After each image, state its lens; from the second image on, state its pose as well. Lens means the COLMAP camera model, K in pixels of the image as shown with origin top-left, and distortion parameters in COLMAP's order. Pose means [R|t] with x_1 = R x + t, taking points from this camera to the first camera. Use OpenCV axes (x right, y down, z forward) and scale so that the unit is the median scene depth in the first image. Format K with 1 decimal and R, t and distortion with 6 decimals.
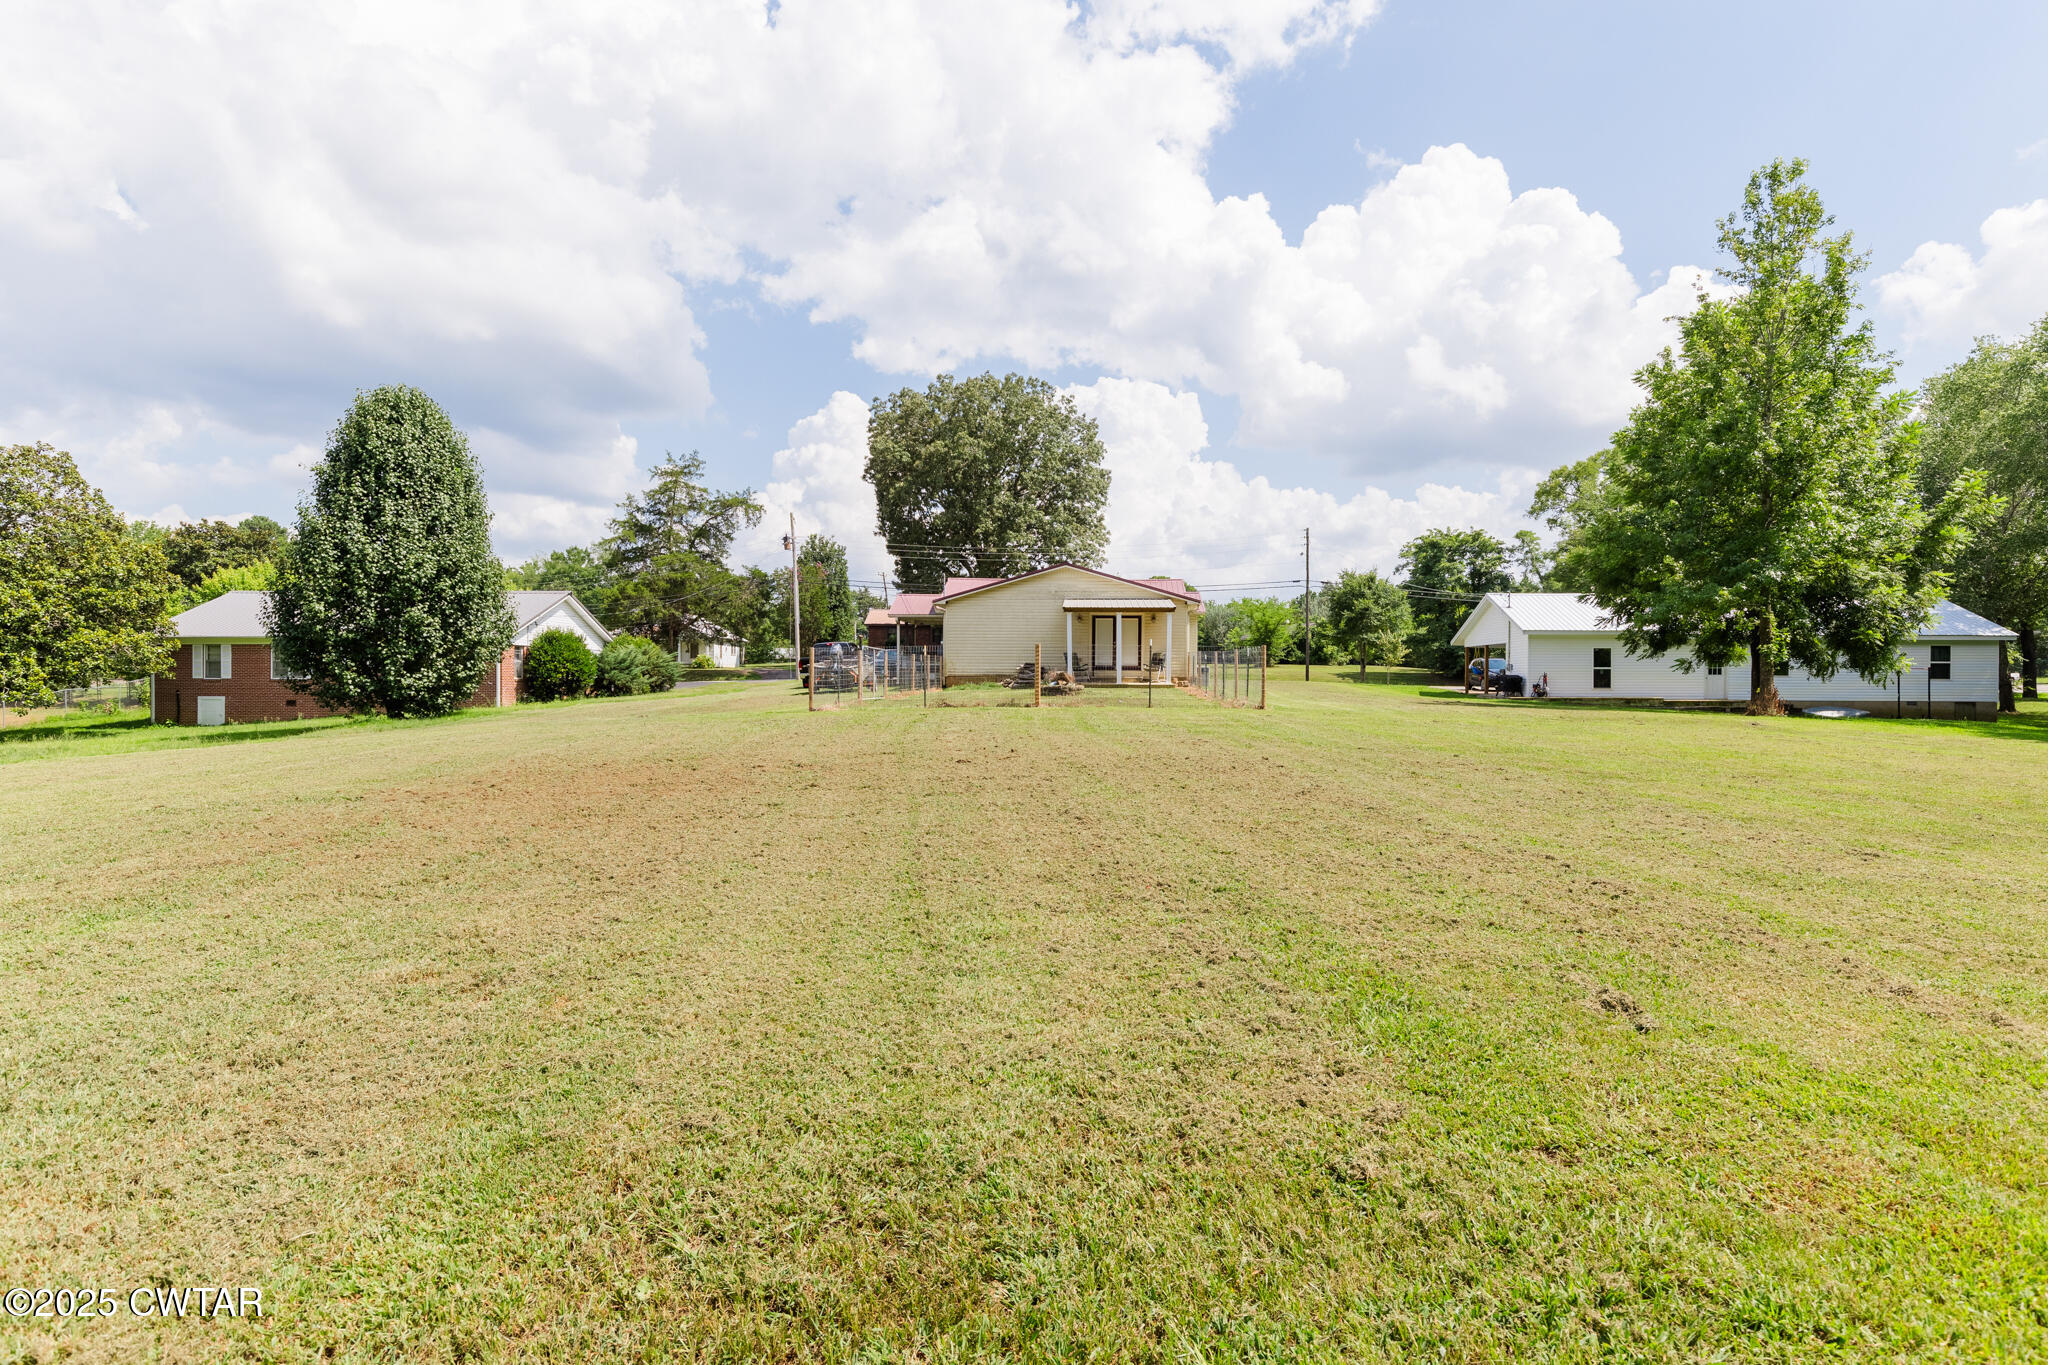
lens RADIAL K [[1120.8, 0, 1024.0], [0, 1120.8, 682.5], [0, 0, 1]] dist [-0.001041, -0.000109]
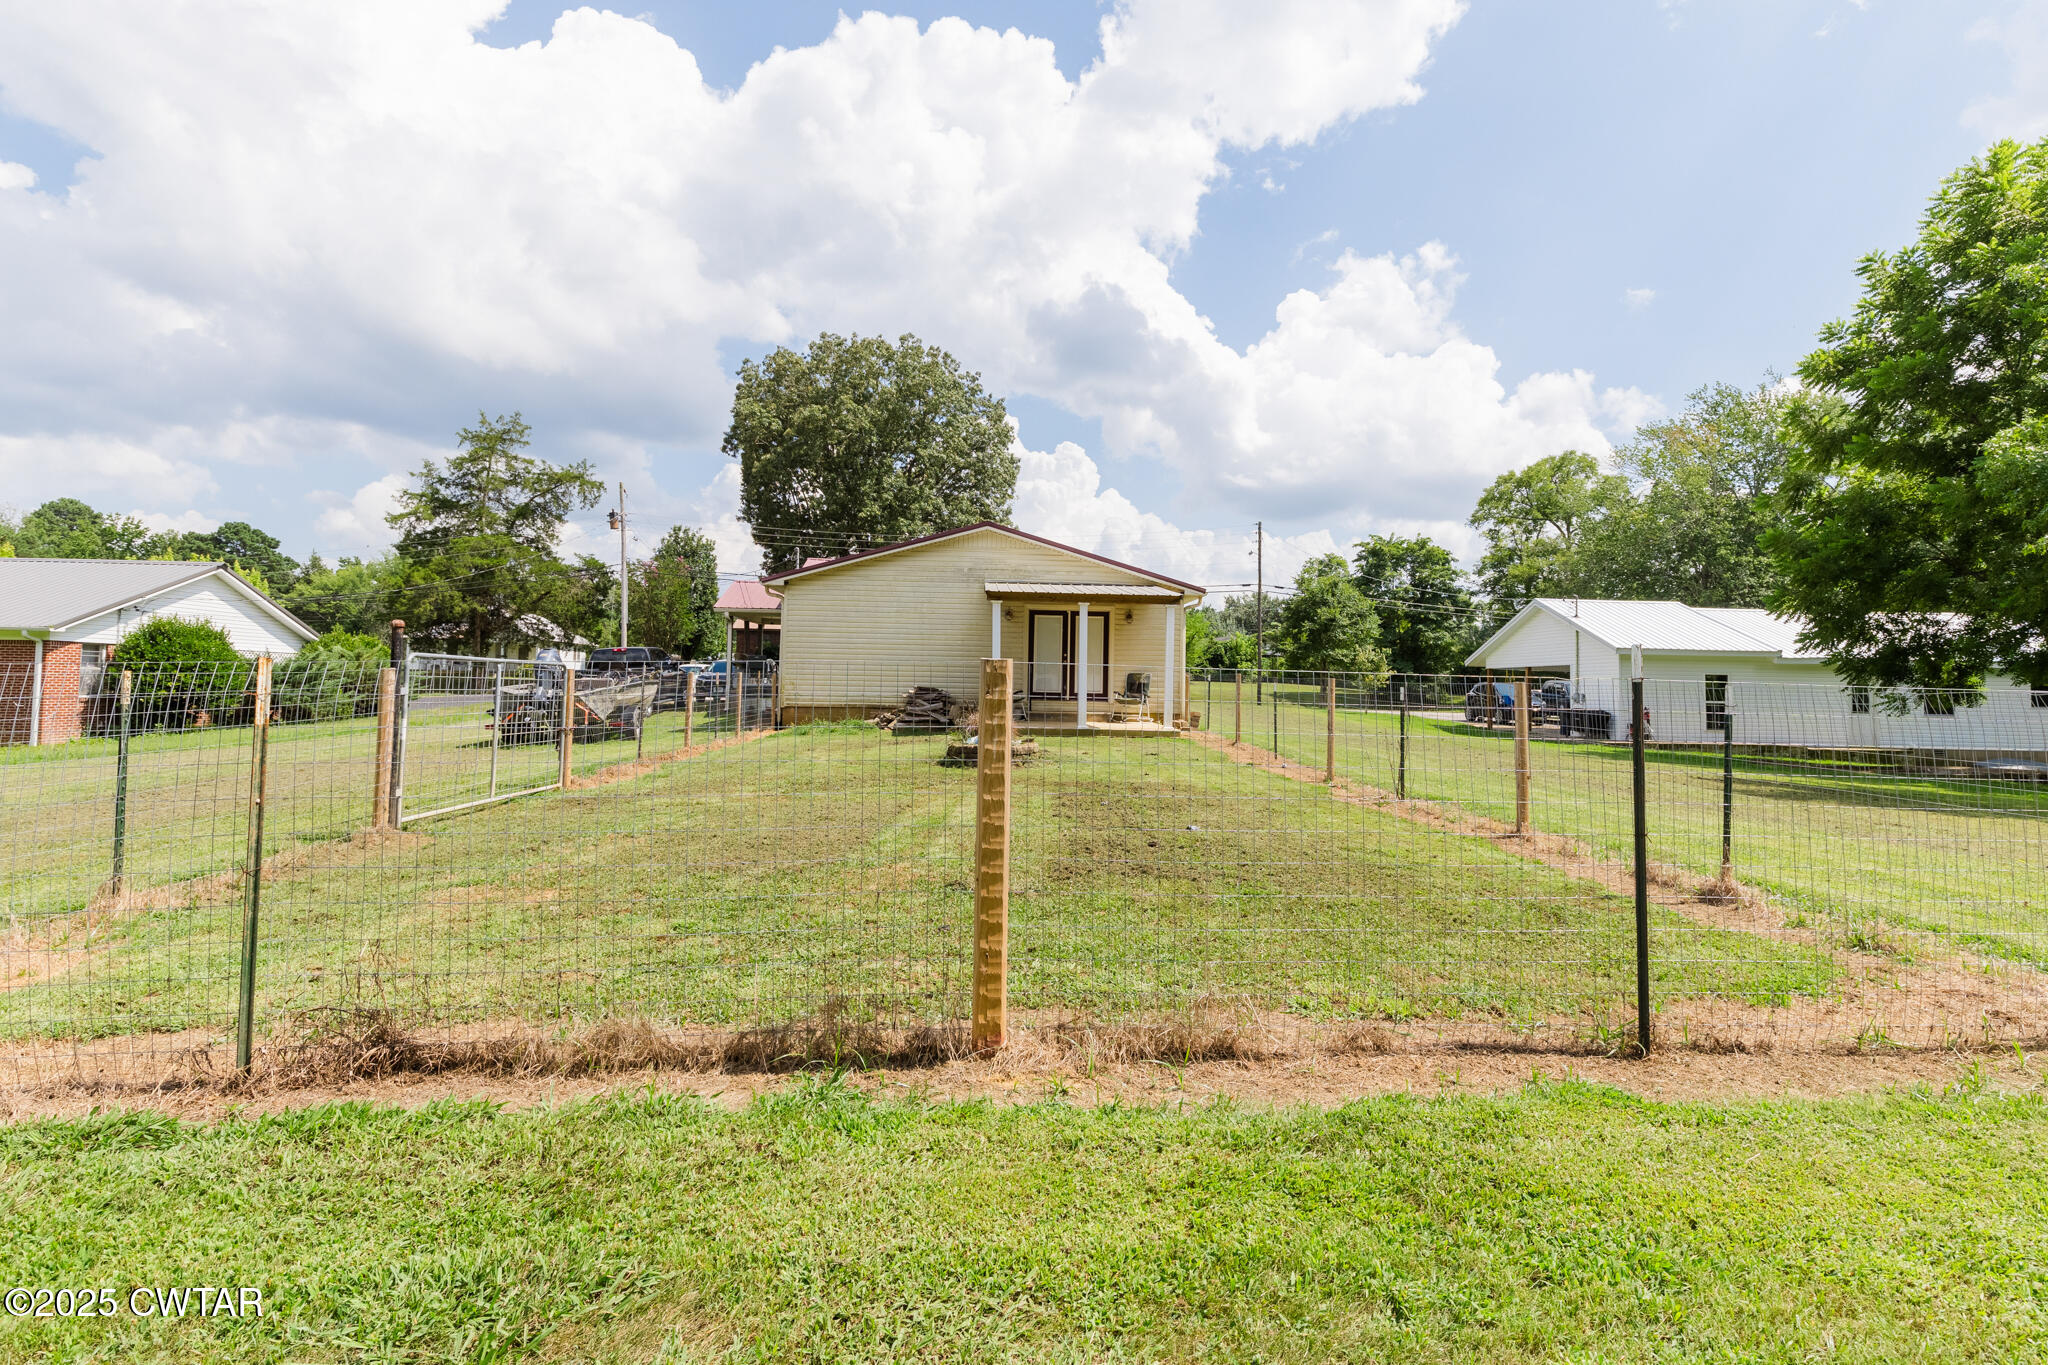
lens RADIAL K [[943.8, 0, 1041.4], [0, 943.8, 642.6], [0, 0, 1]] dist [0.000516, 0.000236]
pose [[0.991261, 0.019078, 0.130527, 0.000564], [-0.012826, 0.998737, -0.048573, -0.010208], [-0.131289, 0.046474, 0.990254, 0.289060]]
